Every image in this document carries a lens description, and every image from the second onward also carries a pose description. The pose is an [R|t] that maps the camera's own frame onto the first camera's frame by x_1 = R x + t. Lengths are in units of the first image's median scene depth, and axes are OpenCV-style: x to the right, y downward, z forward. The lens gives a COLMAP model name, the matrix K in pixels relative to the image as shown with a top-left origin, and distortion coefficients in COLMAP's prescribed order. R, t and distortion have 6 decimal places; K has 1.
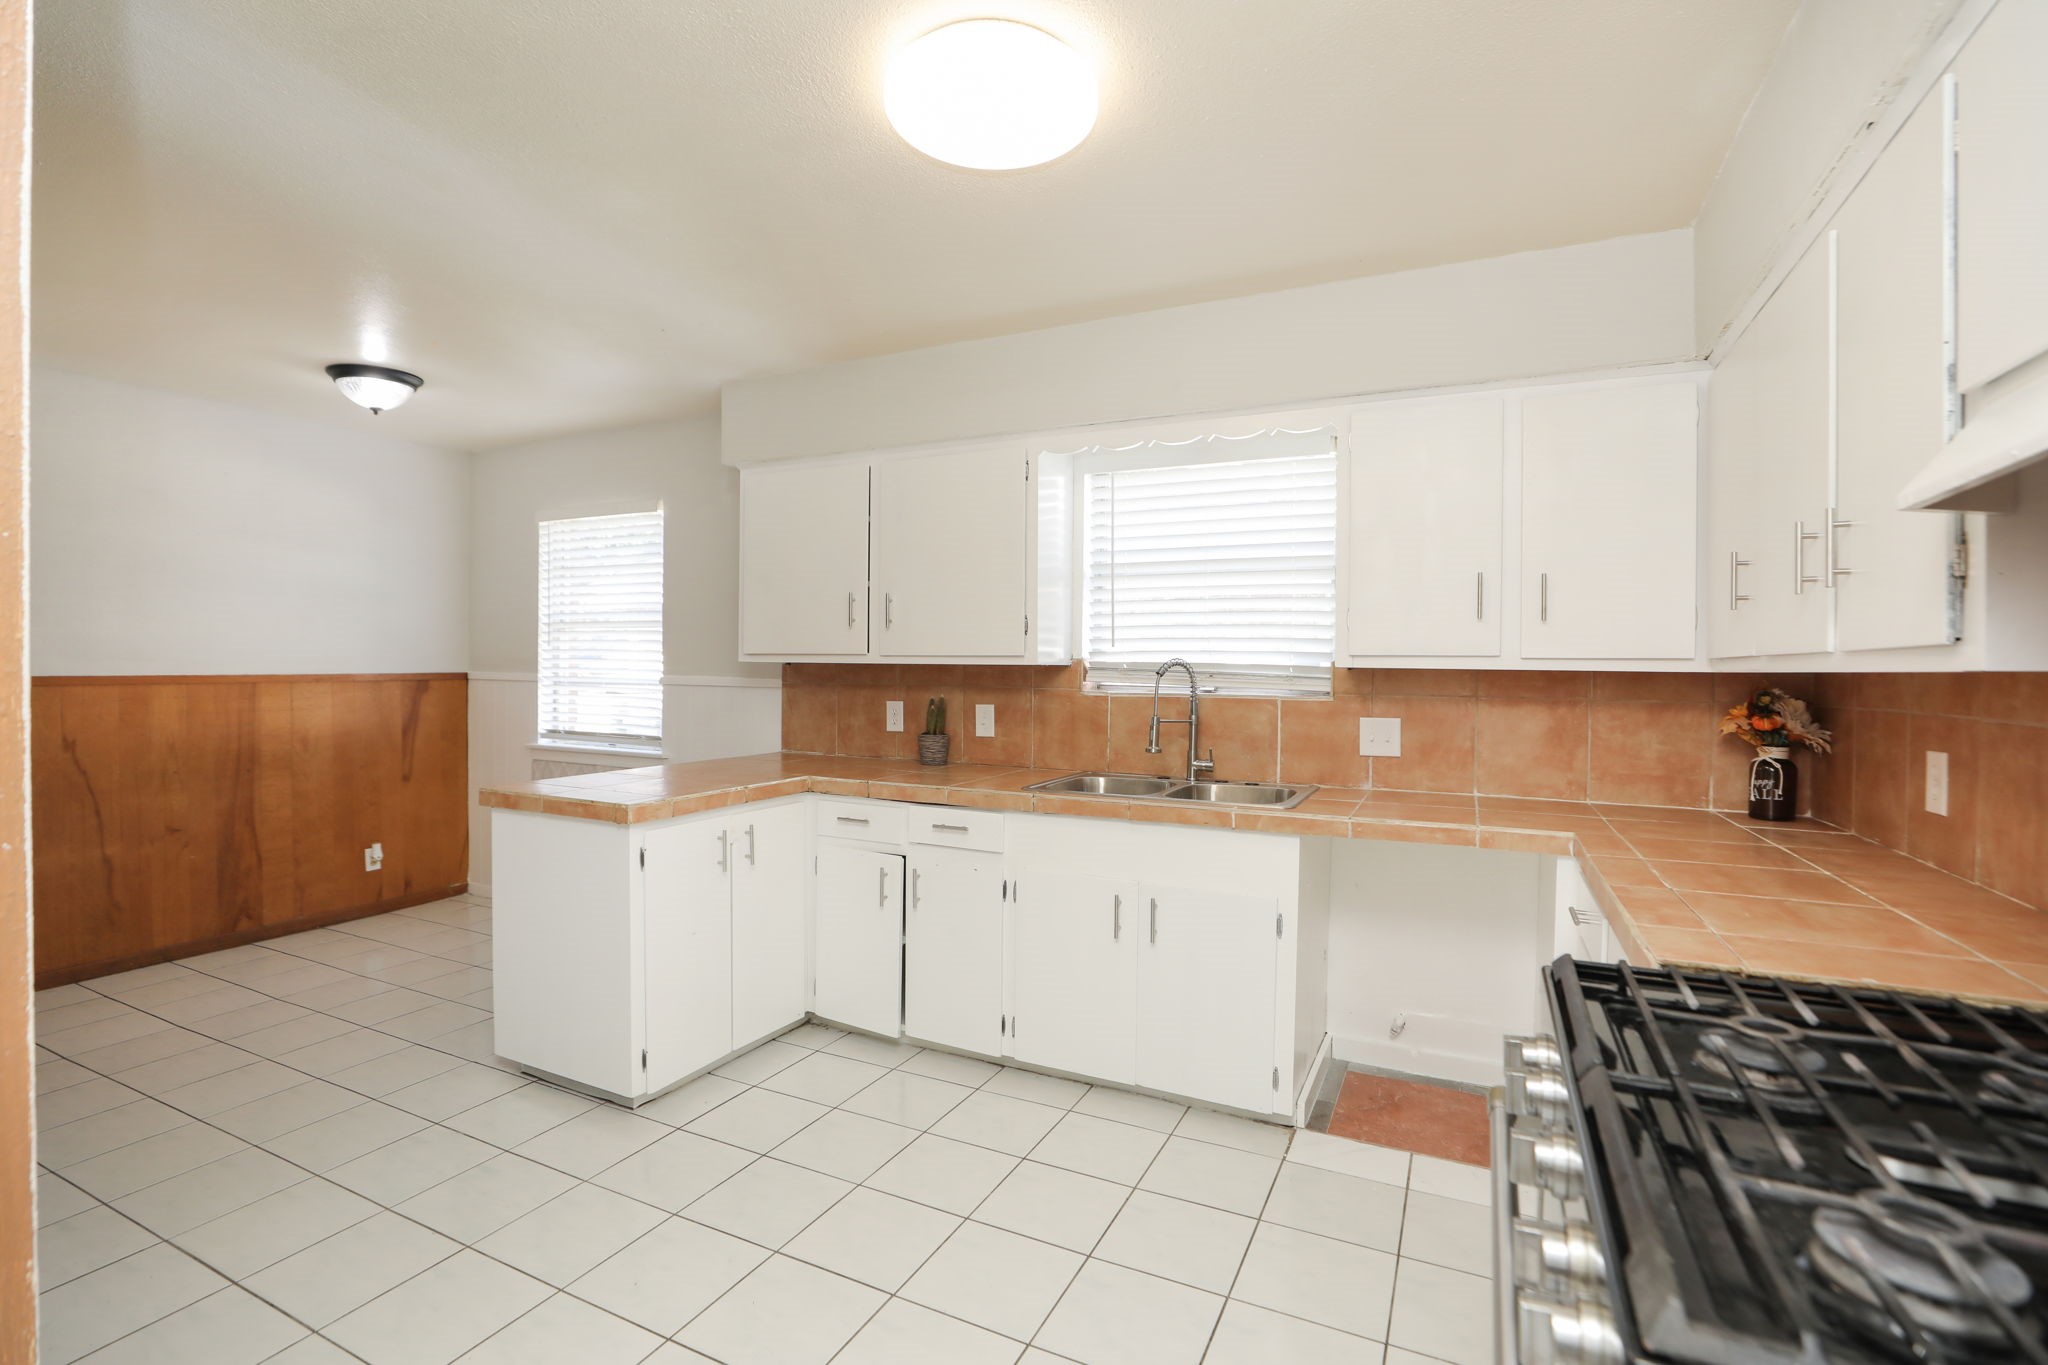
lens RADIAL K [[938.0, 0, 1009.7], [0, 938.0, 668.2], [0, 0, 1]] dist [-0.028693, 0.003325]
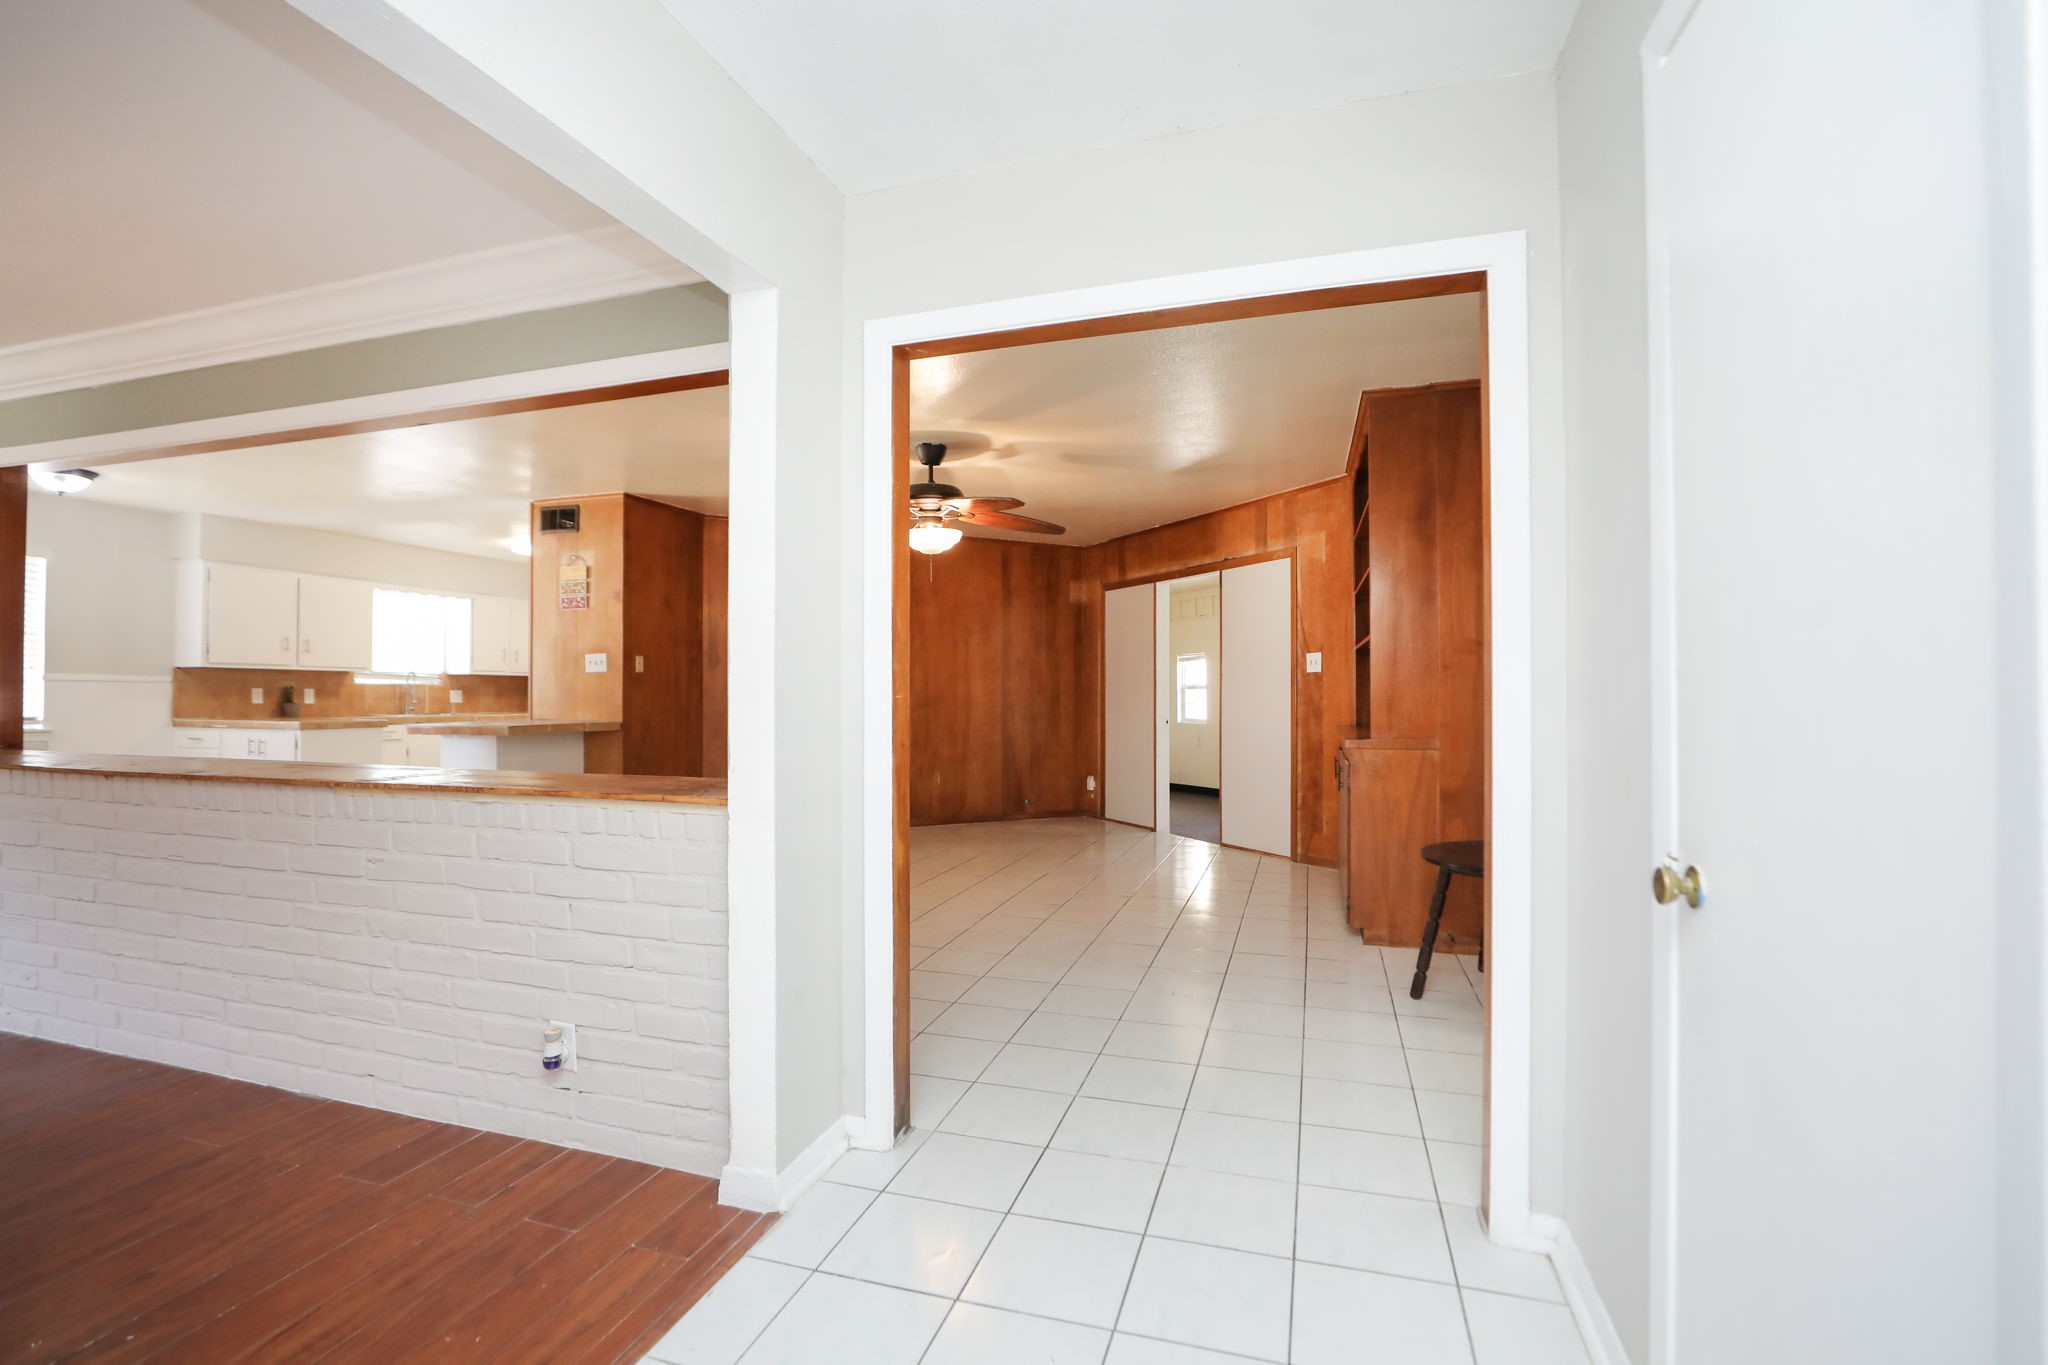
lens RADIAL K [[938.0, 0, 1021.5], [0, 938.0, 687.8], [0, 0, 1]] dist [-0.028693, 0.003325]
pose [[-0.142113, 0.001369, 0.989850, -2.398779], [0.002001, 0.999997, -0.001096, 0.041348], [-0.989848, 0.001825, -0.142115, -0.341489]]
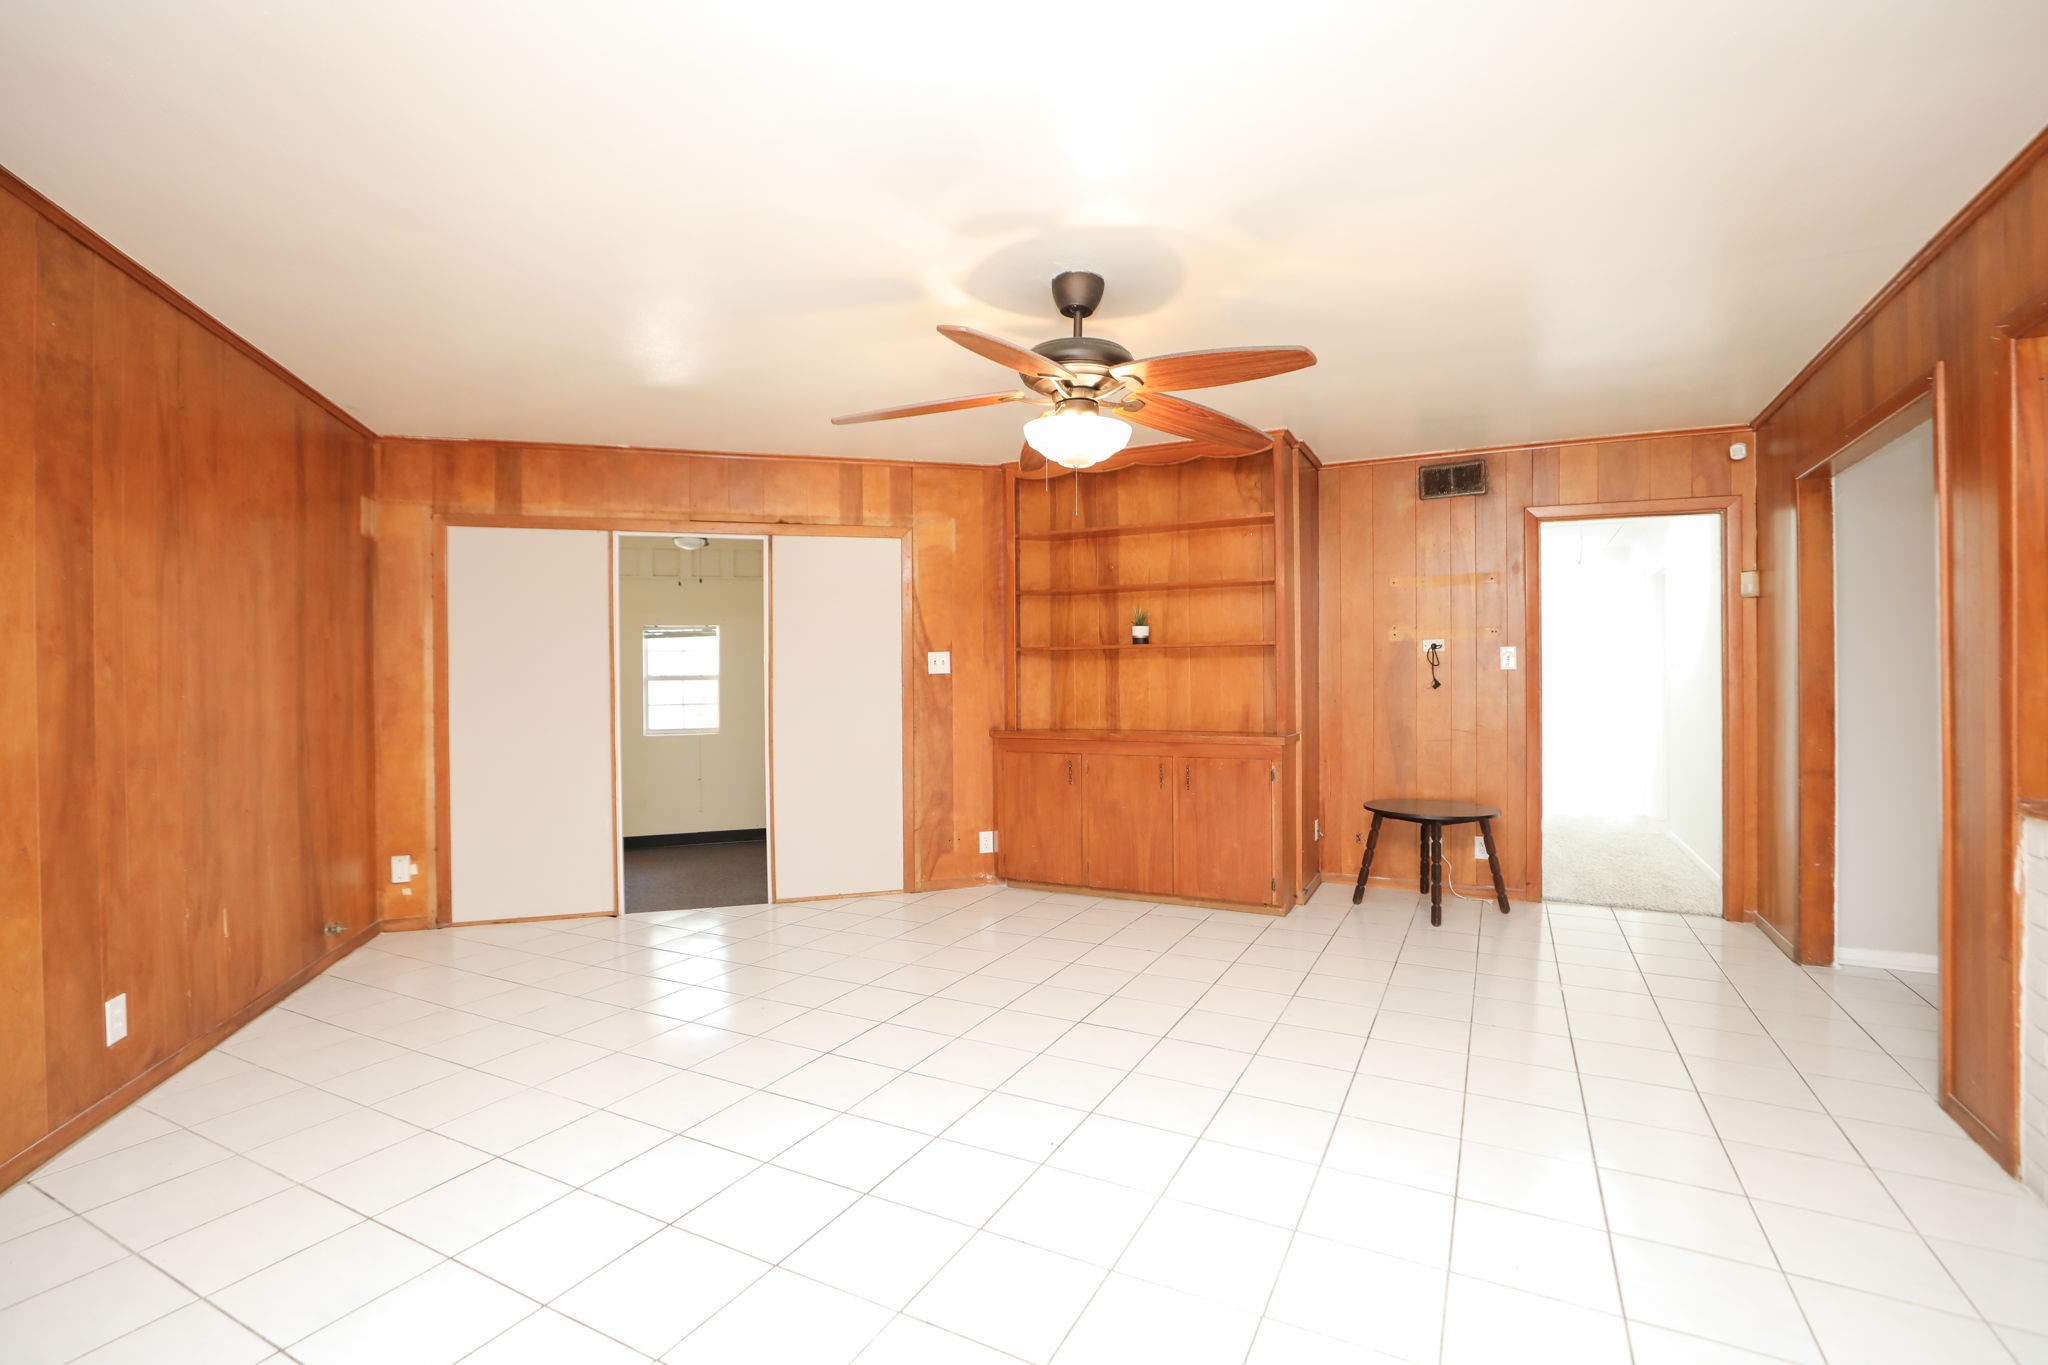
lens RADIAL K [[938.0, 0, 1006.4], [0, 938.0, 686.9], [0, 0, 1]] dist [-0.028693, 0.003325]
pose [[-0.999368, 0.007104, 0.034842, -0.987714], [0.007442, 0.999926, 0.009605, 0.020441], [-0.034771, 0.009858, -0.999347, 0.389174]]
